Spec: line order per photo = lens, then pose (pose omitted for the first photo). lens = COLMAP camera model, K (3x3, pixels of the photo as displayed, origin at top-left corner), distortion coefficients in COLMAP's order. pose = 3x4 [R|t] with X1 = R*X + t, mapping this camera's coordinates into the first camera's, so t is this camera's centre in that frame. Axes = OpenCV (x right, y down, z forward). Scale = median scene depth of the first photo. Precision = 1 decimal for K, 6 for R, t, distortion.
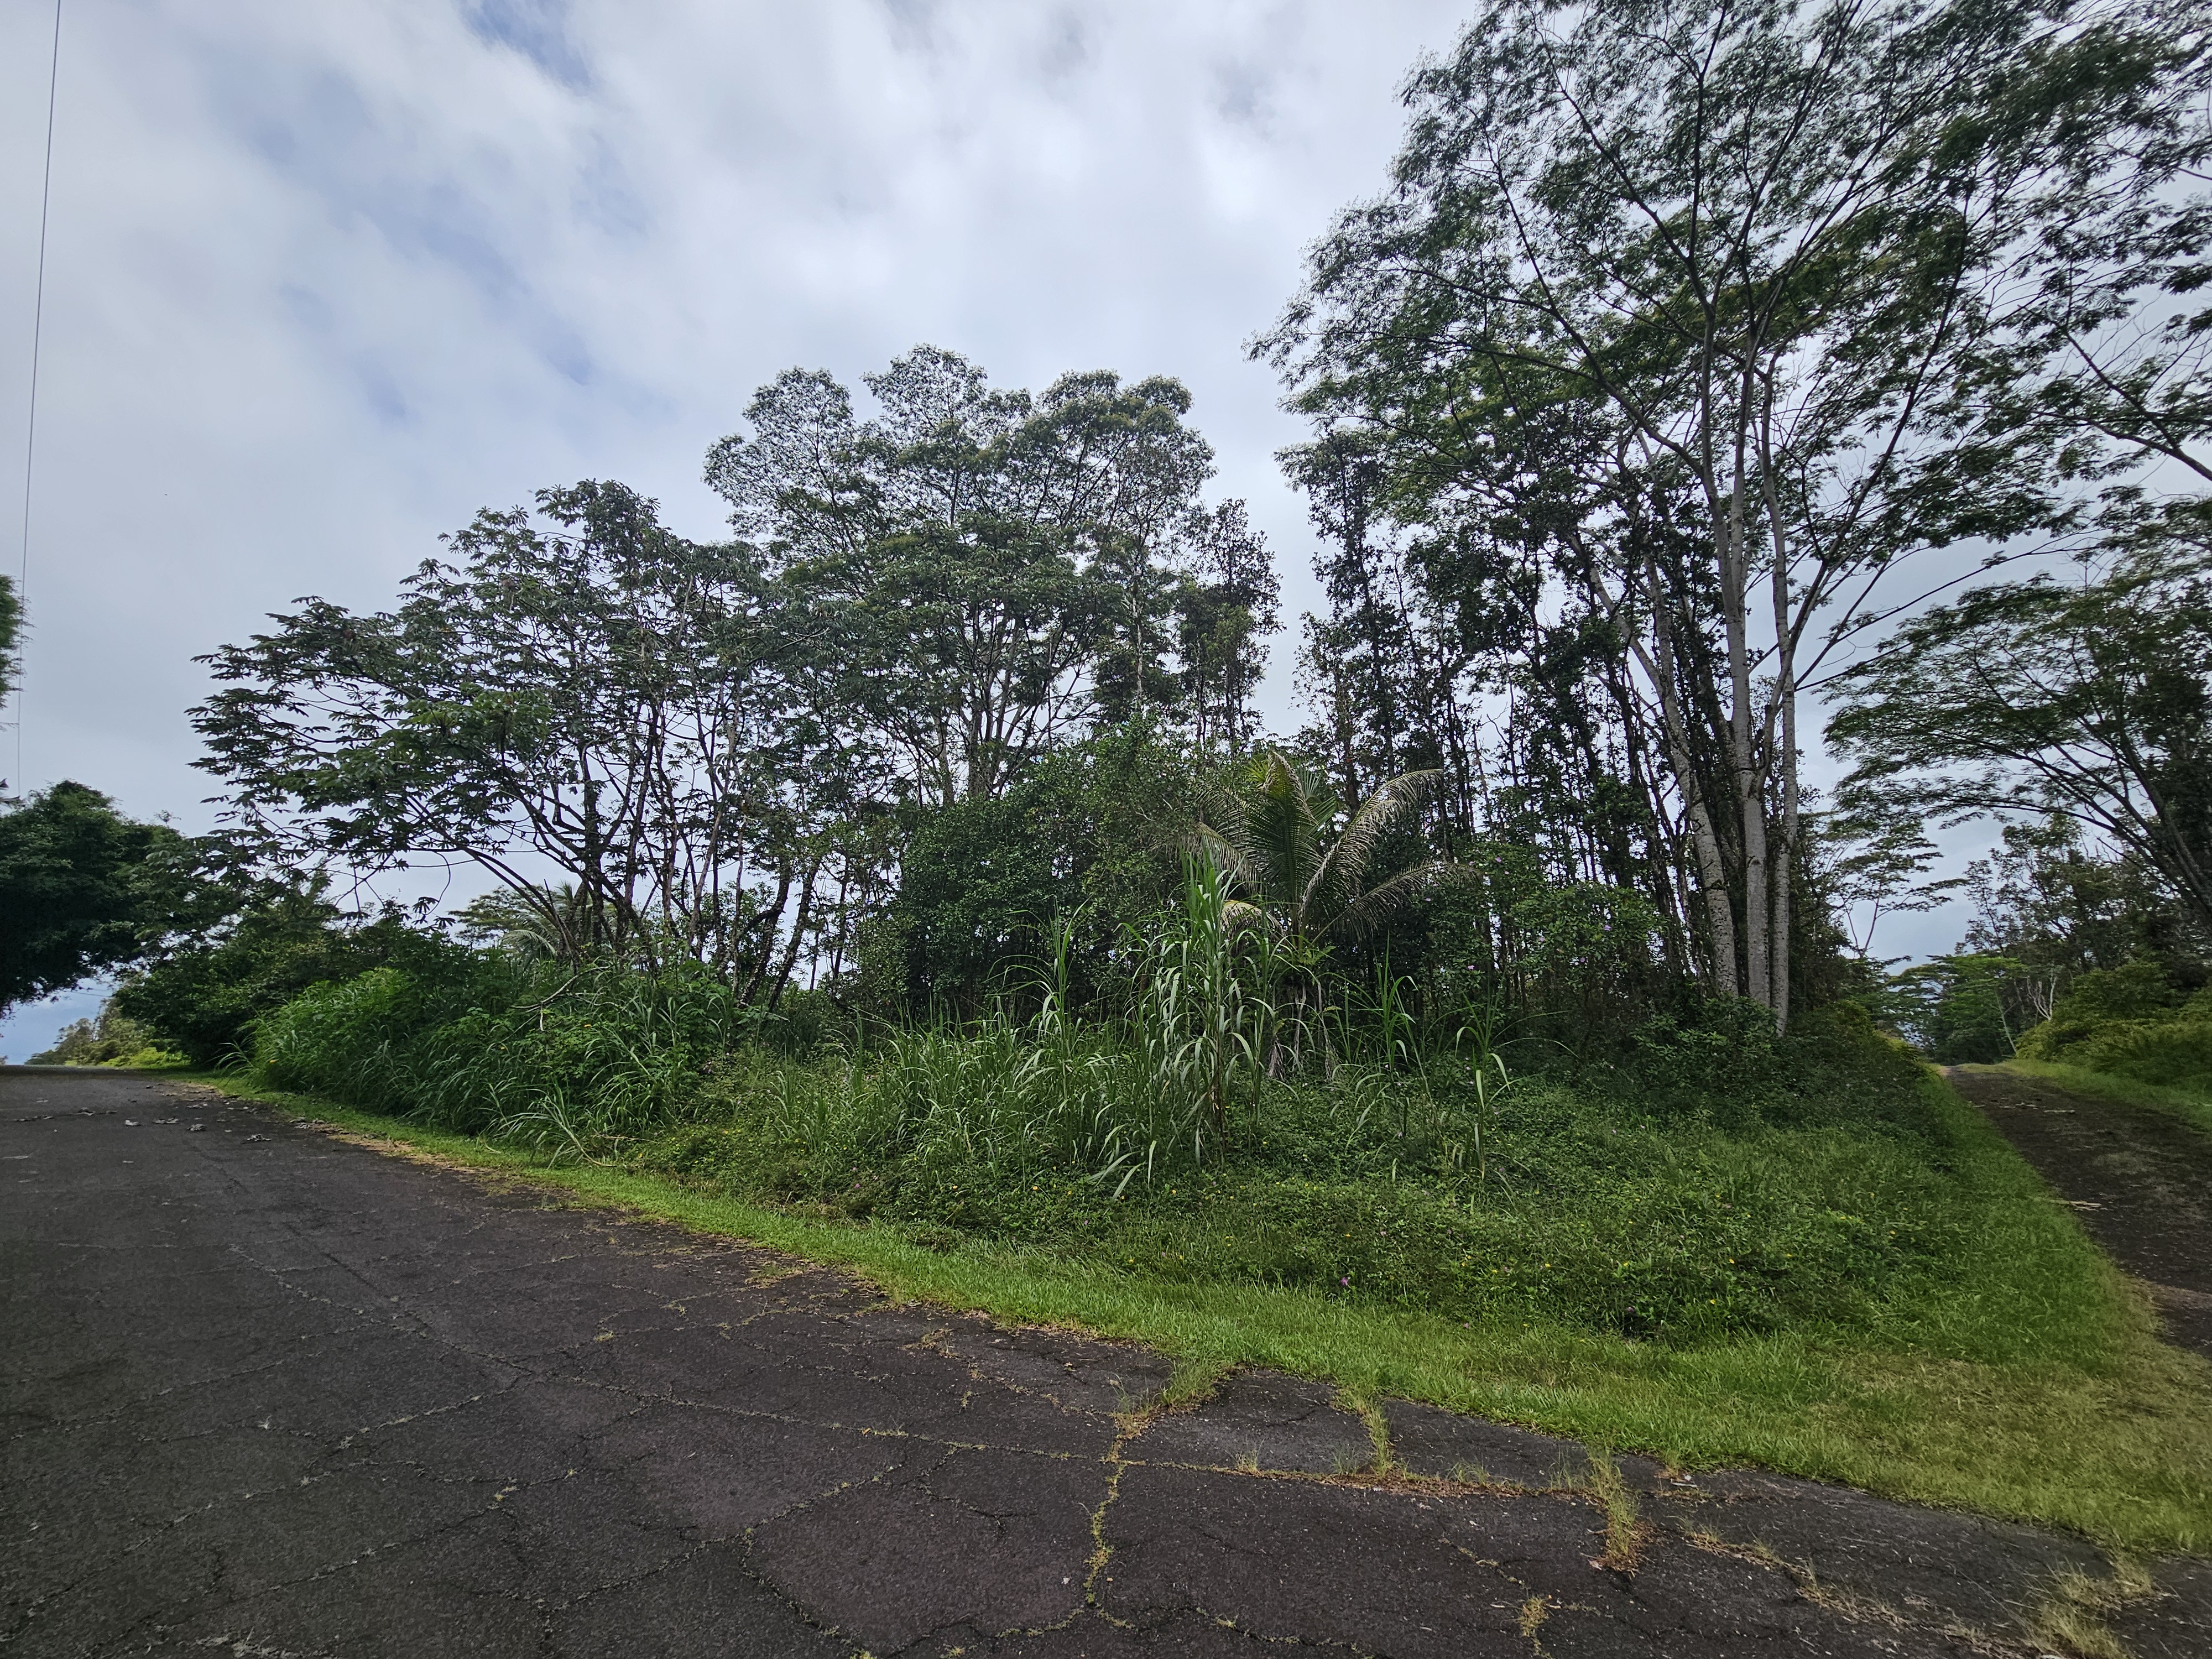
lens RADIAL K [[903.7, 0, 1111.3], [0, 903.7, 838.5], [0, 0, 1]] dist [-0.004484, 0.001075]
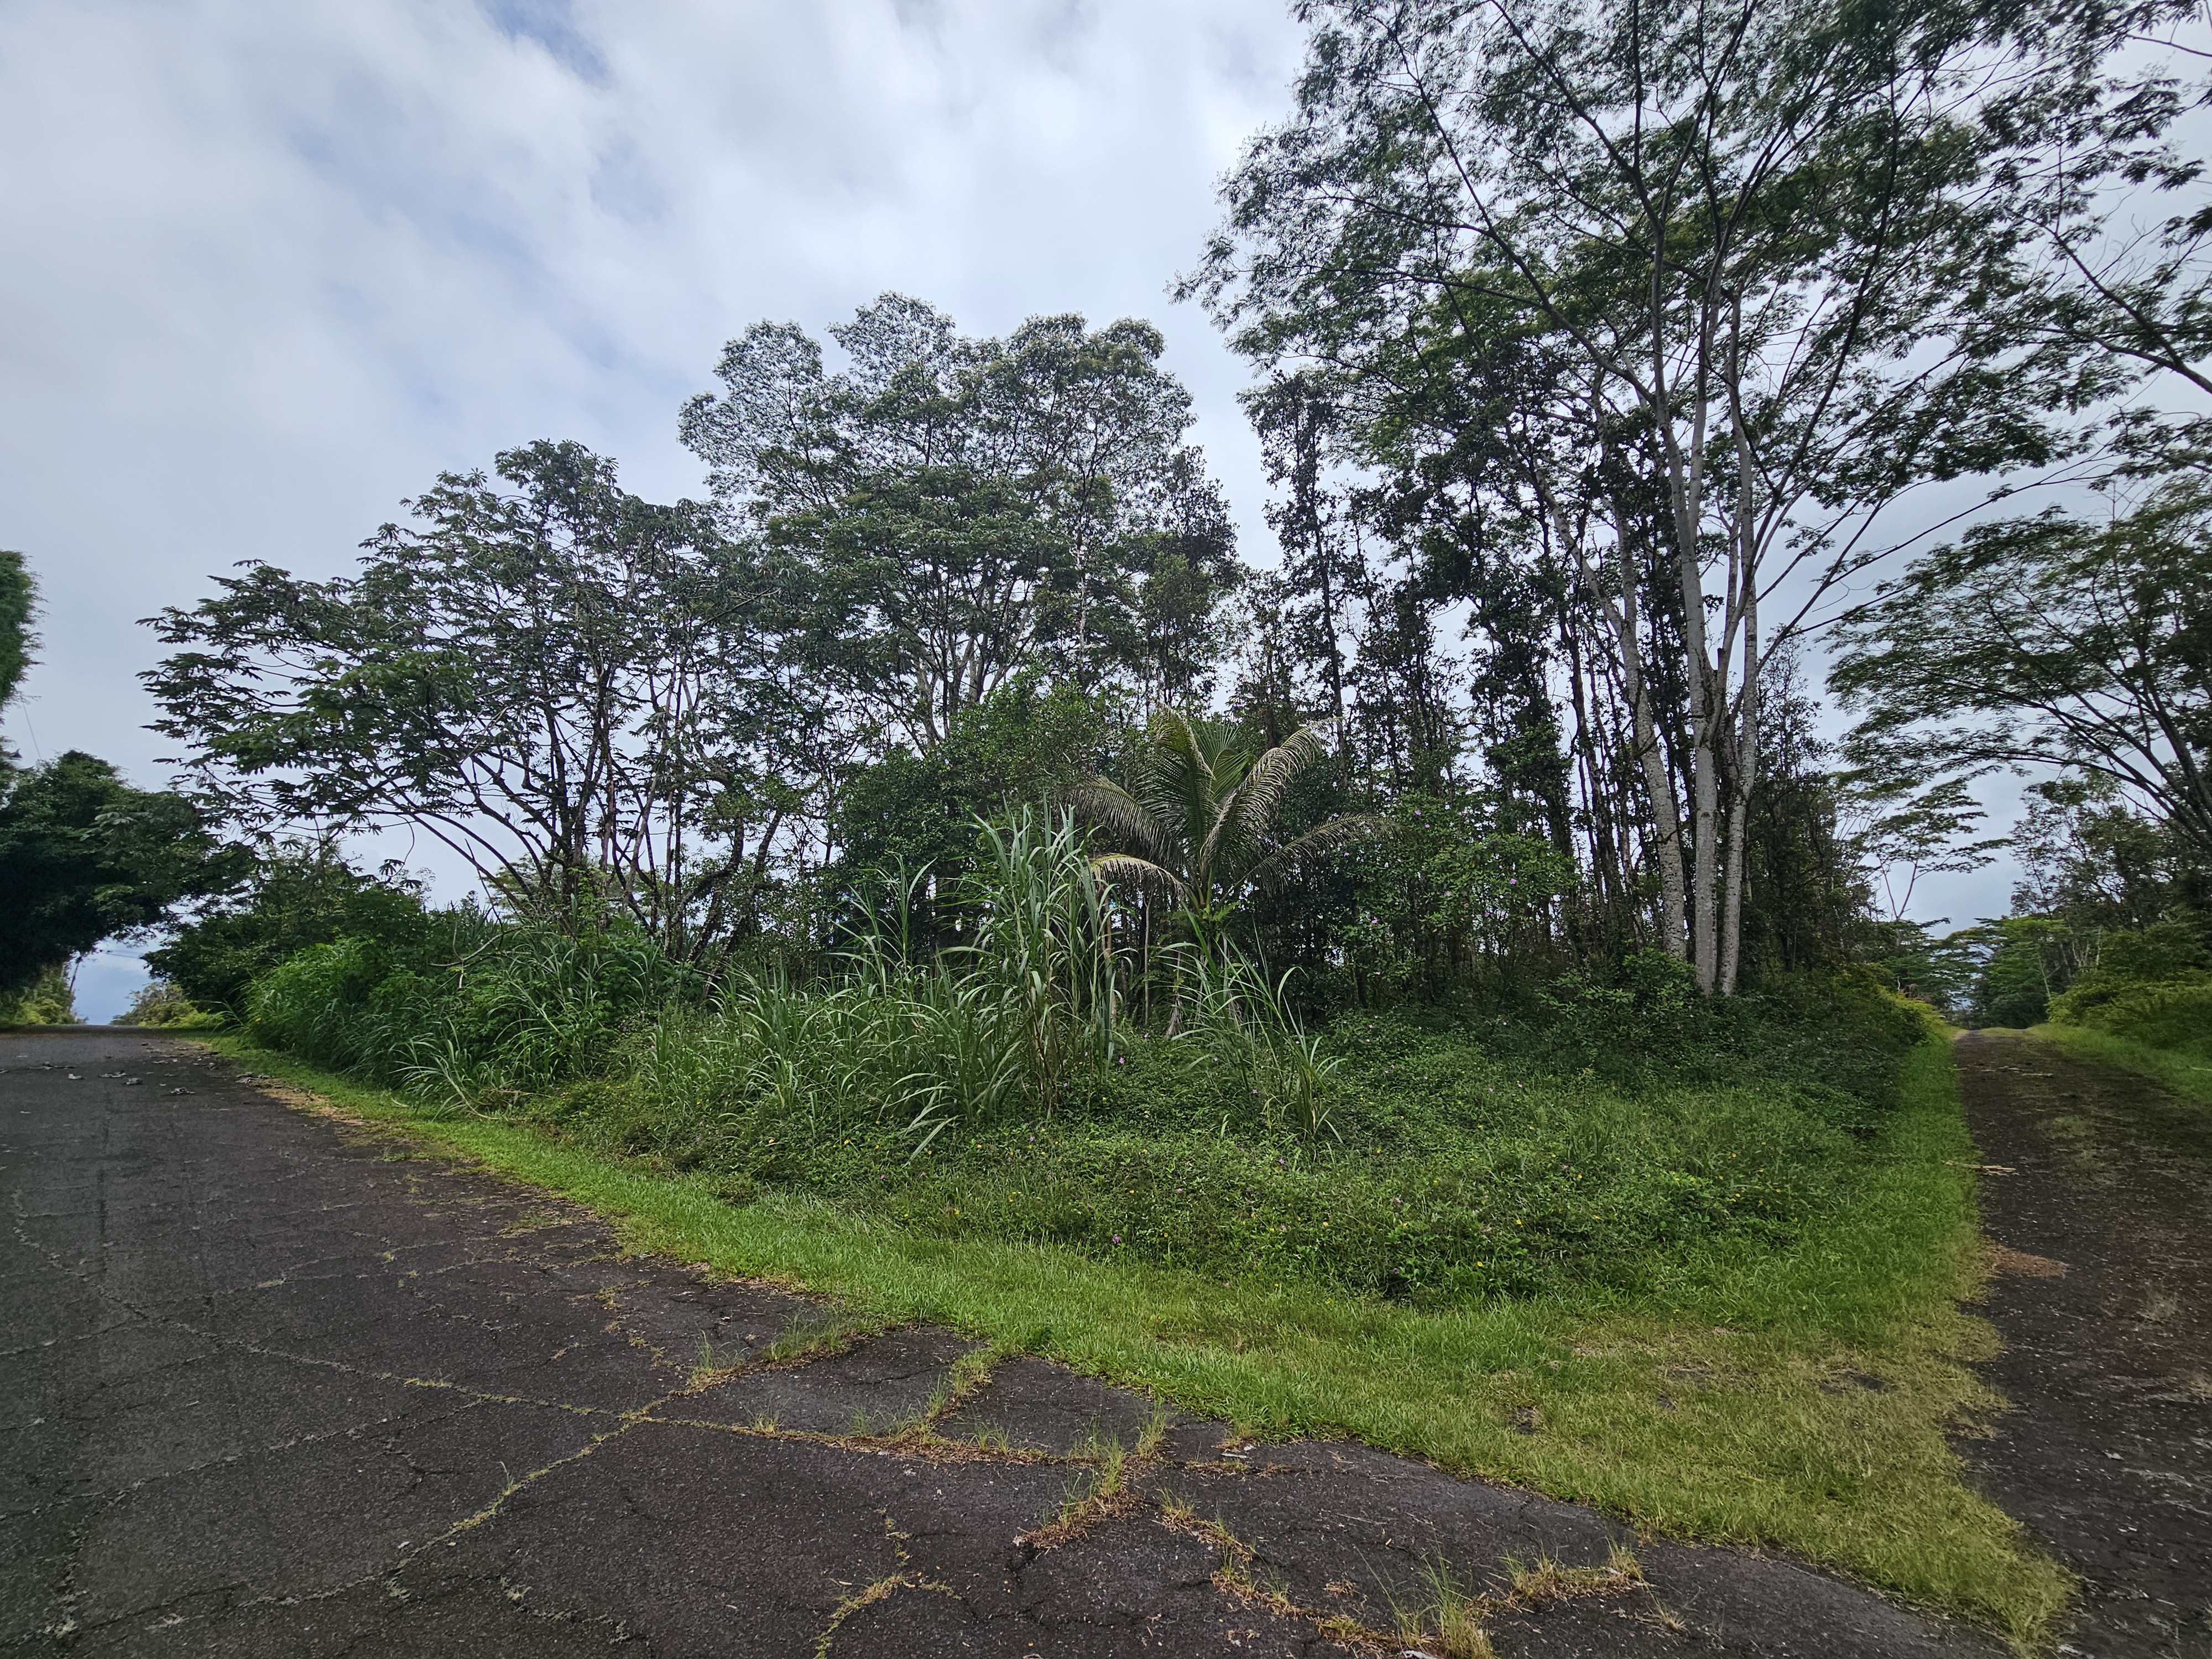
lens RADIAL K [[903.7, 0, 1113.9], [0, 903.7, 836.8], [0, 0, 1]] dist [-0.004484, 0.001075]
pose [[0.999289, -0.005118, -0.037342, 0.105703], [0.006468, 0.999327, 0.036113, 0.009548], [0.037132, -0.036329, 0.998650, 0.018635]]
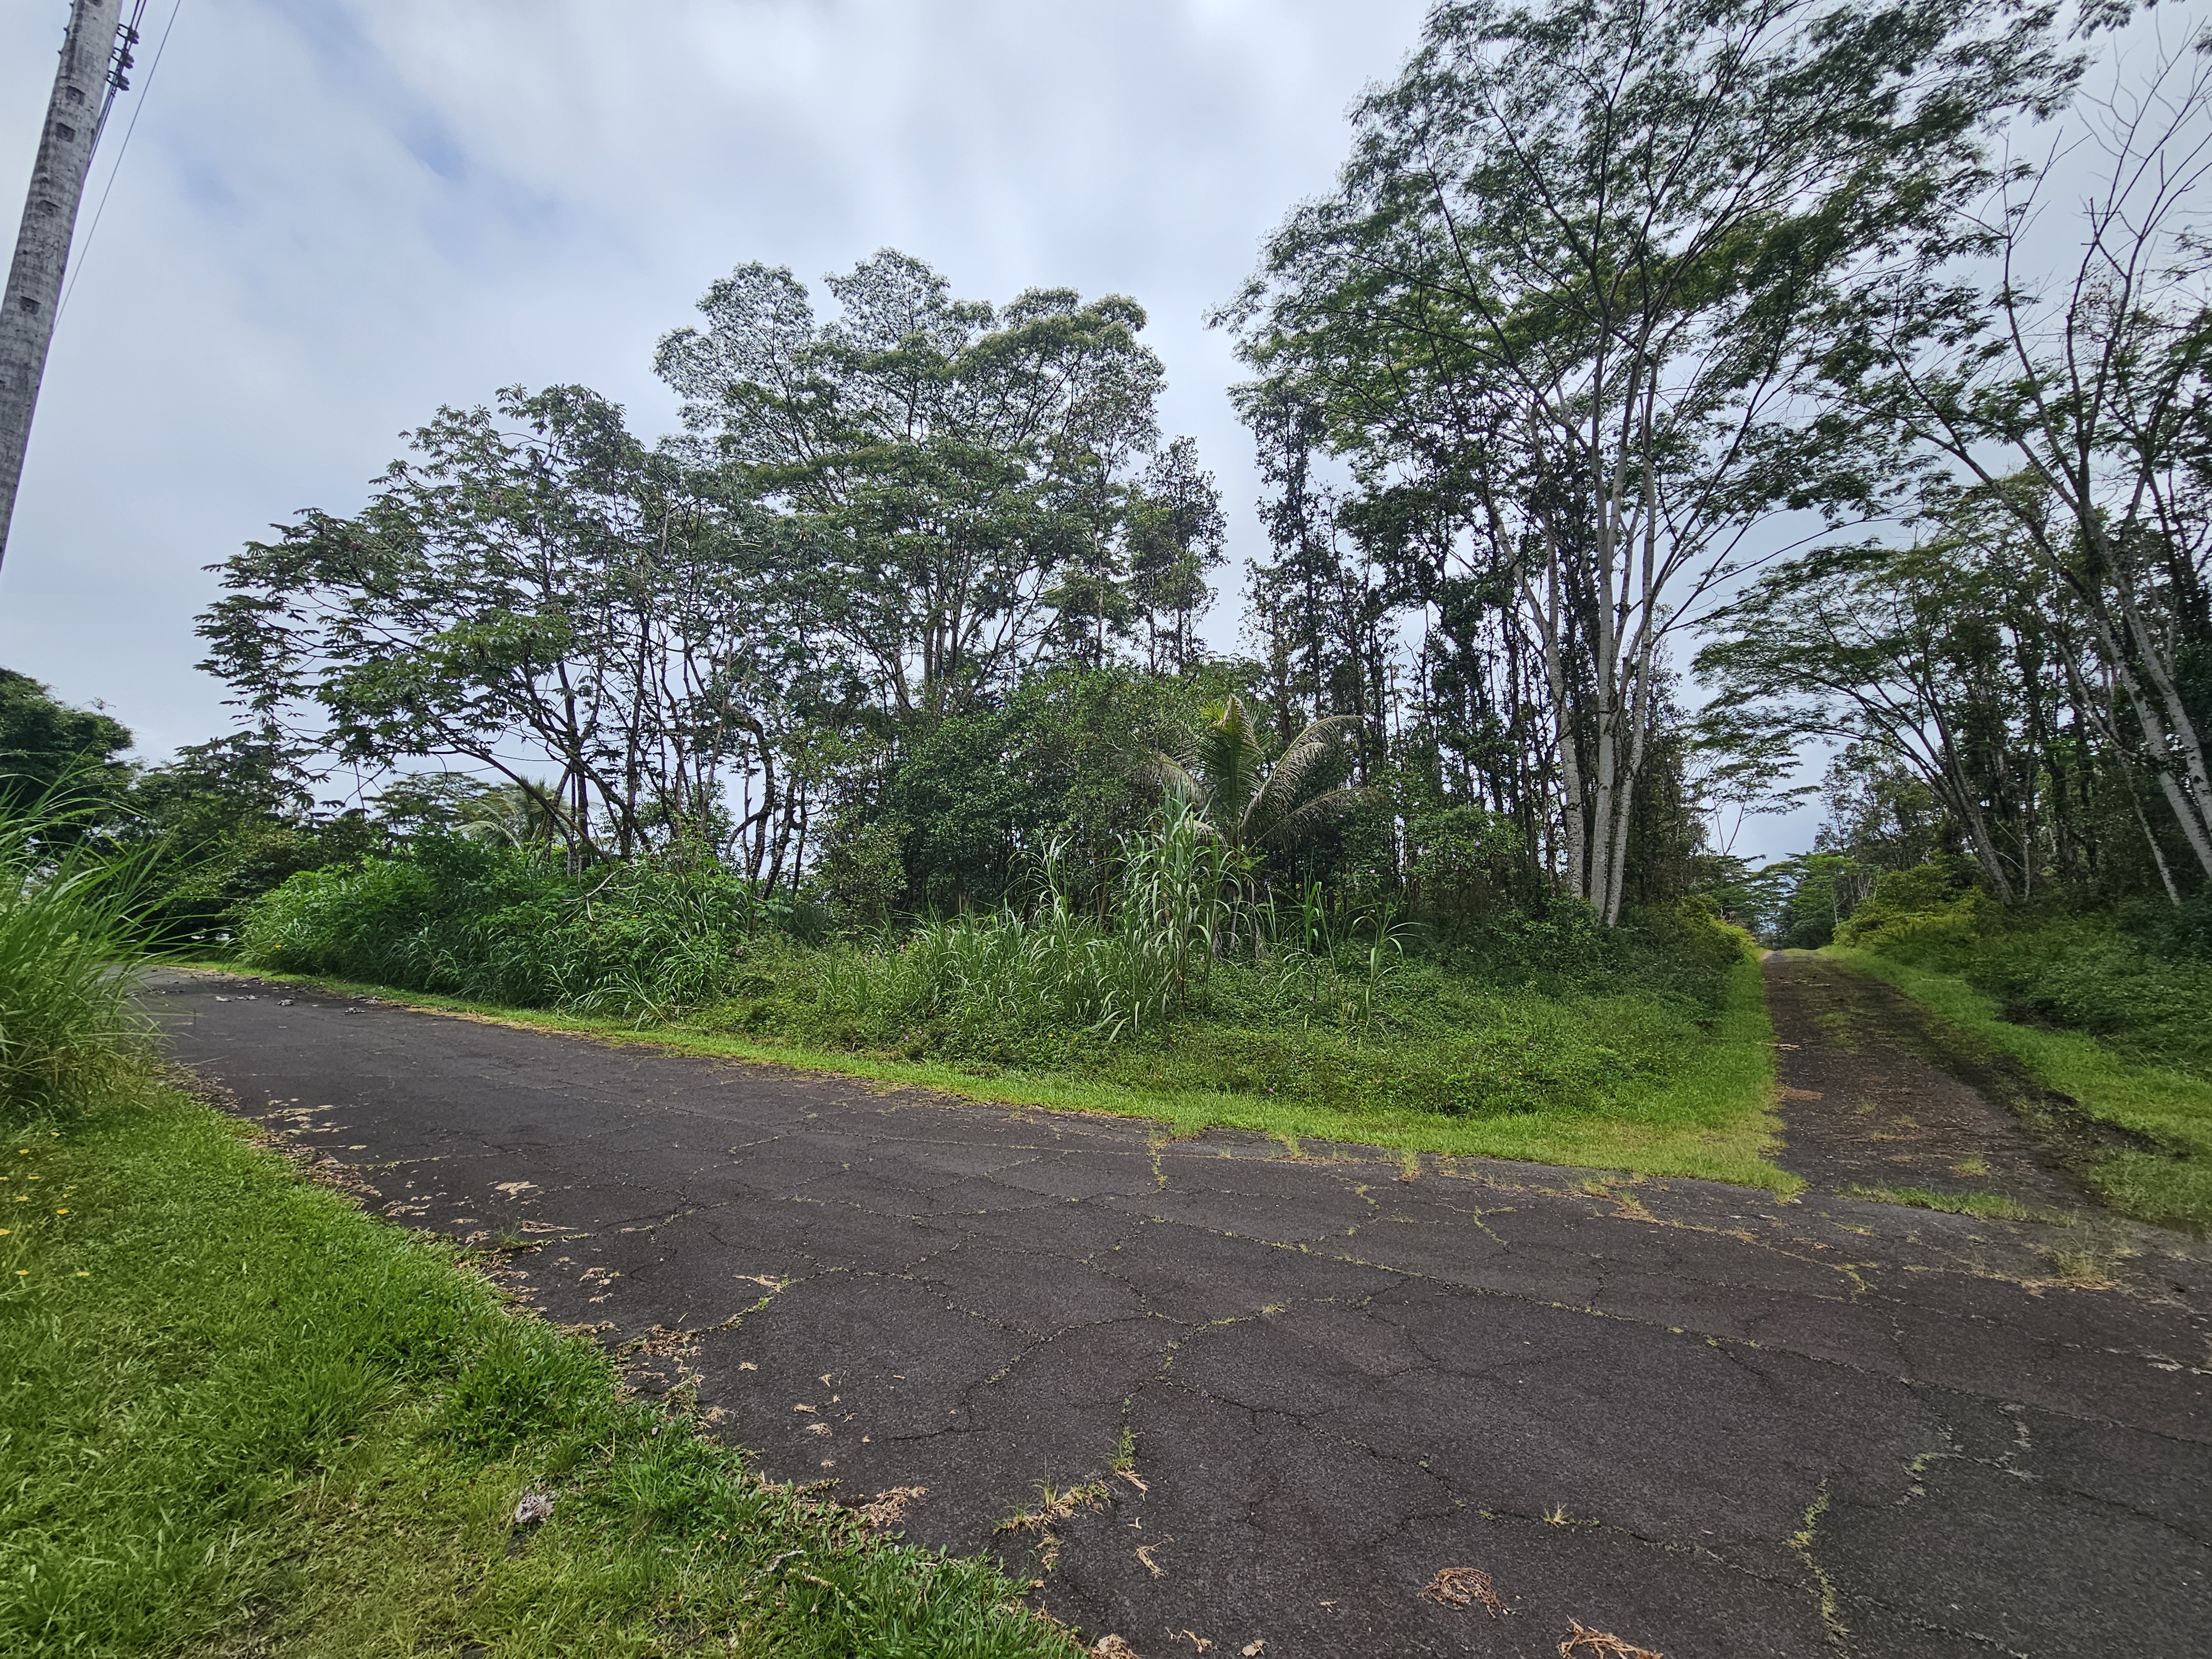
lens RADIAL K [[903.7, 0, 1115.0], [0, 903.7, 837.3], [0, 0, 1]] dist [-0.004484, 0.001075]
pose [[0.996389, 0.009927, 0.084329, -0.045441], [-0.020091, 0.992503, 0.120554, -0.034890], [-0.082500, -0.121812, 0.989119, -0.143867]]
